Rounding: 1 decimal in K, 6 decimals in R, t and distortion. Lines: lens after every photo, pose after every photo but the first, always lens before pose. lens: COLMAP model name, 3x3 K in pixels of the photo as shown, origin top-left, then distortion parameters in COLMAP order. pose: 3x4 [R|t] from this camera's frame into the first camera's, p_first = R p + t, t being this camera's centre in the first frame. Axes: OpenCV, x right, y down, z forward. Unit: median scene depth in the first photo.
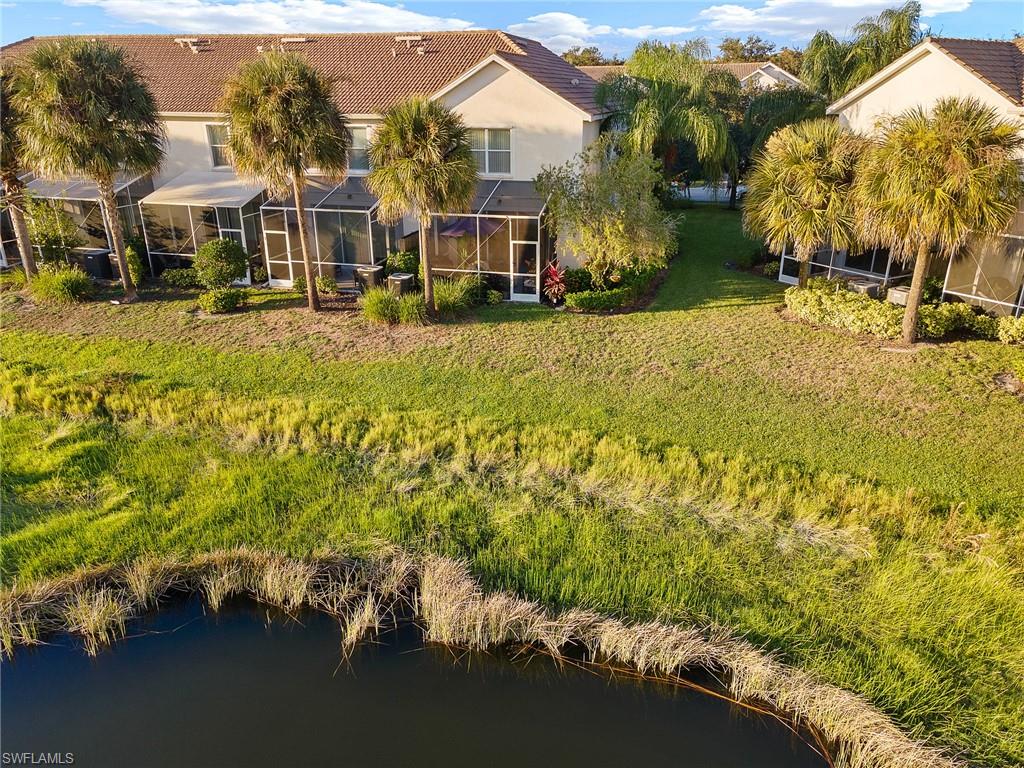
lens RADIAL K [[746.7, 0, 512.0], [0, 746.7, 384.0], [0, 0, 1]] dist [0.061214, 0.002200]
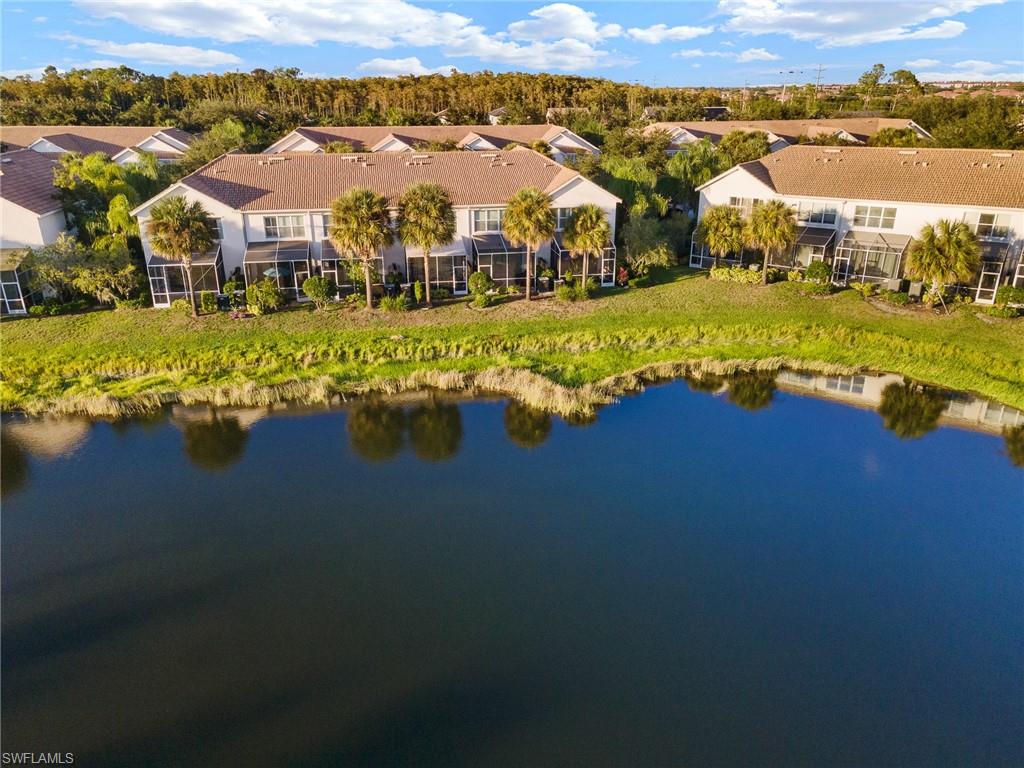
lens RADIAL K [[746.7, 0, 512.0], [0, 746.7, 384.0], [0, 0, 1]] dist [0.061214, 0.002200]
pose [[0.903876, -0.154276, 0.399009, -1.324667], [0.153317, 0.987573, 0.034533, 0.061668], [-0.399378, 0.029961, 0.916297, -1.016685]]
